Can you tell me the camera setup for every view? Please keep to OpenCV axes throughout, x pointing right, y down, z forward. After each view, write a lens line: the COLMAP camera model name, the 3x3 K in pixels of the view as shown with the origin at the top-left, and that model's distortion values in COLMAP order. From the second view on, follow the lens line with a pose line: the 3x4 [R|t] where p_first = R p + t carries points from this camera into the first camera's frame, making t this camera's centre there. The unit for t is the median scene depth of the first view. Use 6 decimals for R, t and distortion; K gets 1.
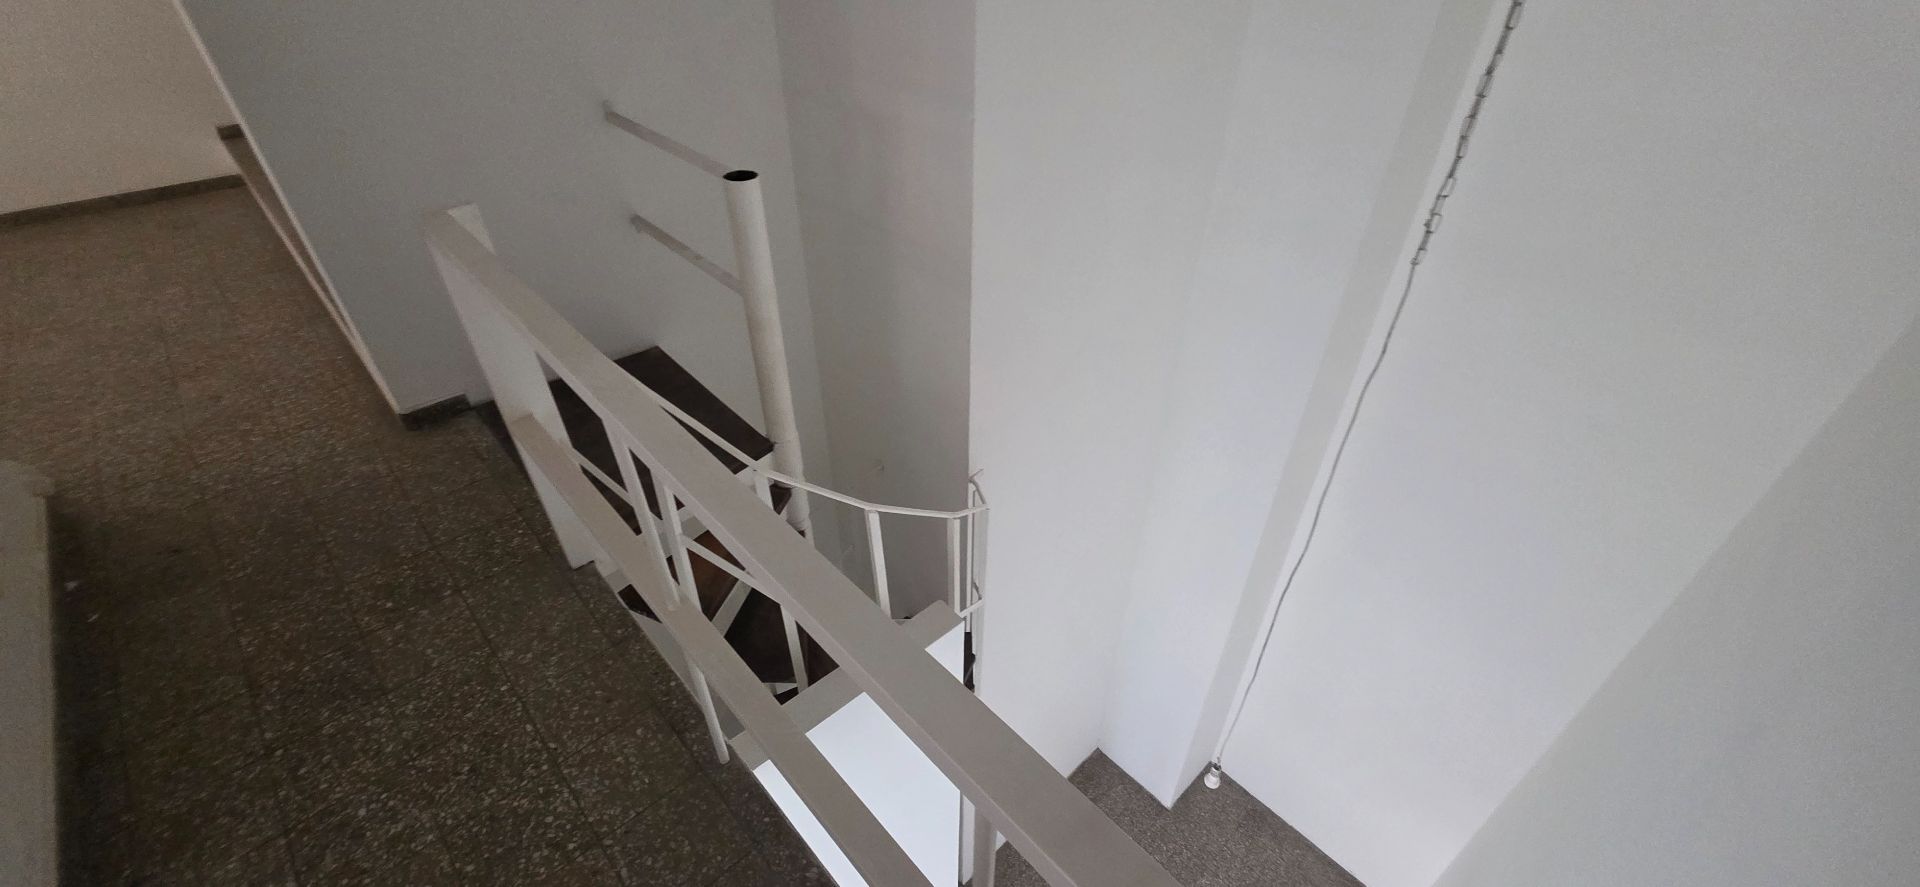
lens RADIAL K [[759.7, 0, 963.1], [0, 759.7, 441.5], [0, 0, 1]] dist [0.002993, -0.000768]
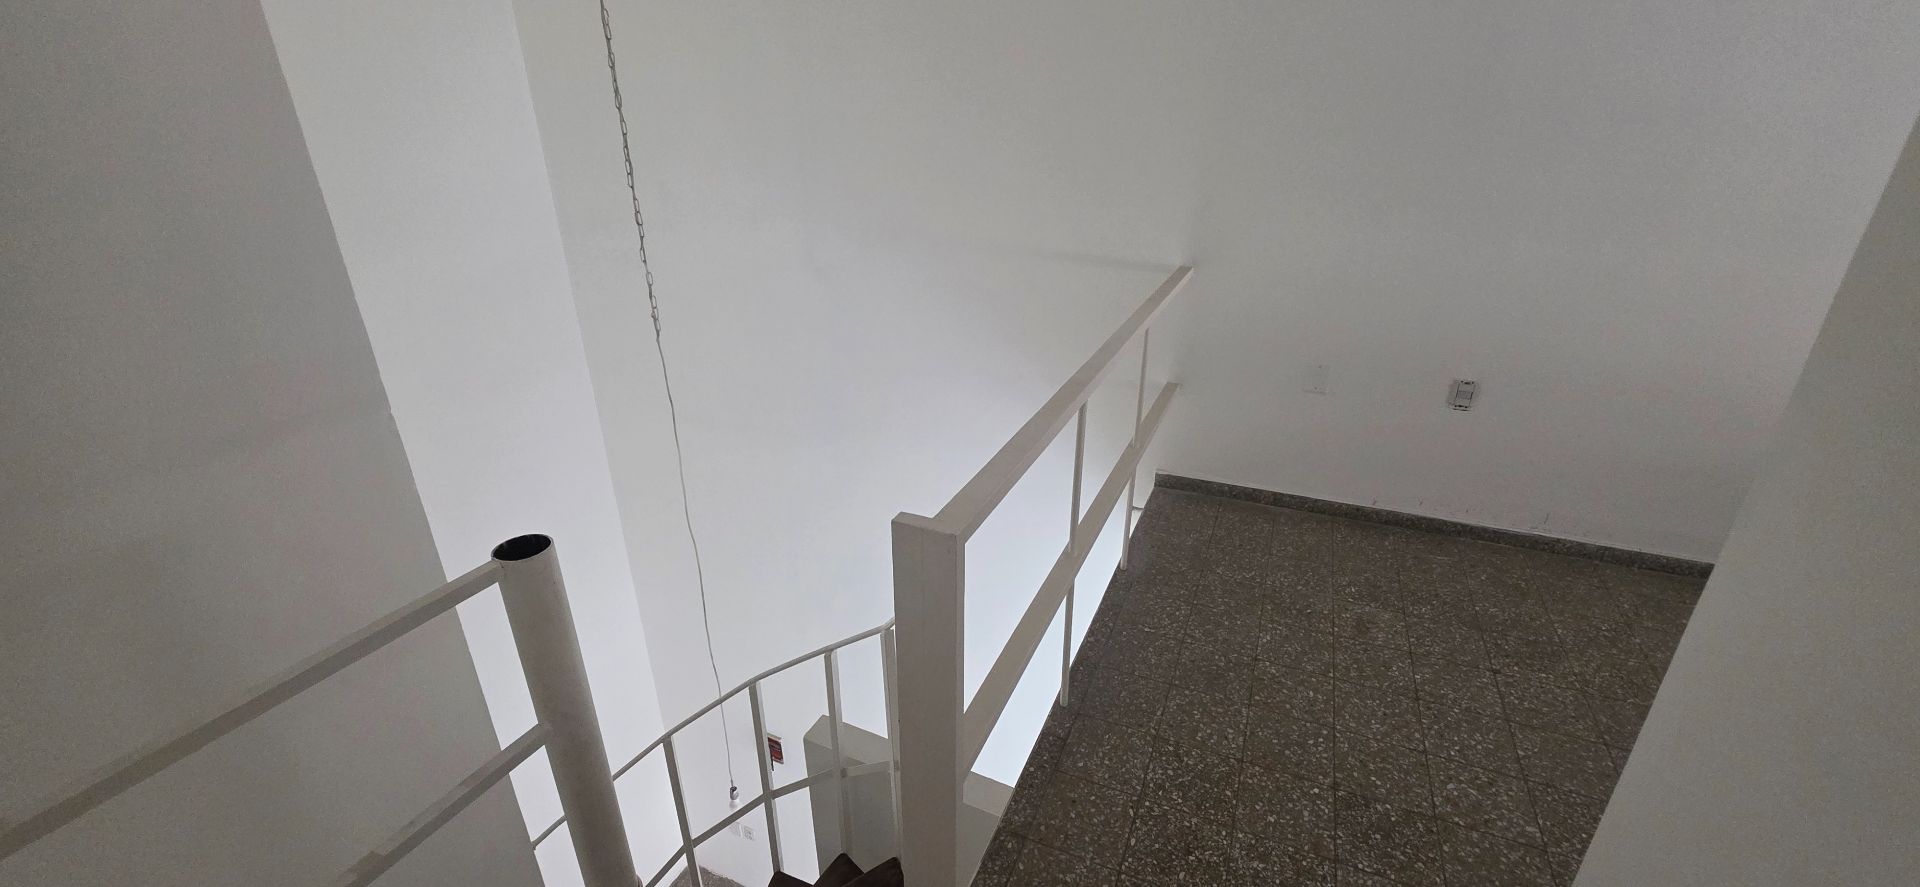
lens RADIAL K [[759.7, 0, 962.4], [0, 759.7, 441.7], [0, 0, 1]] dist [0.002993, -0.000768]
pose [[-0.385328, -0.374970, 0.843161, -0.936691], [0.558708, 0.632403, 0.536574, -0.536560], [-0.734416, 0.677838, -0.034184, 0.678254]]
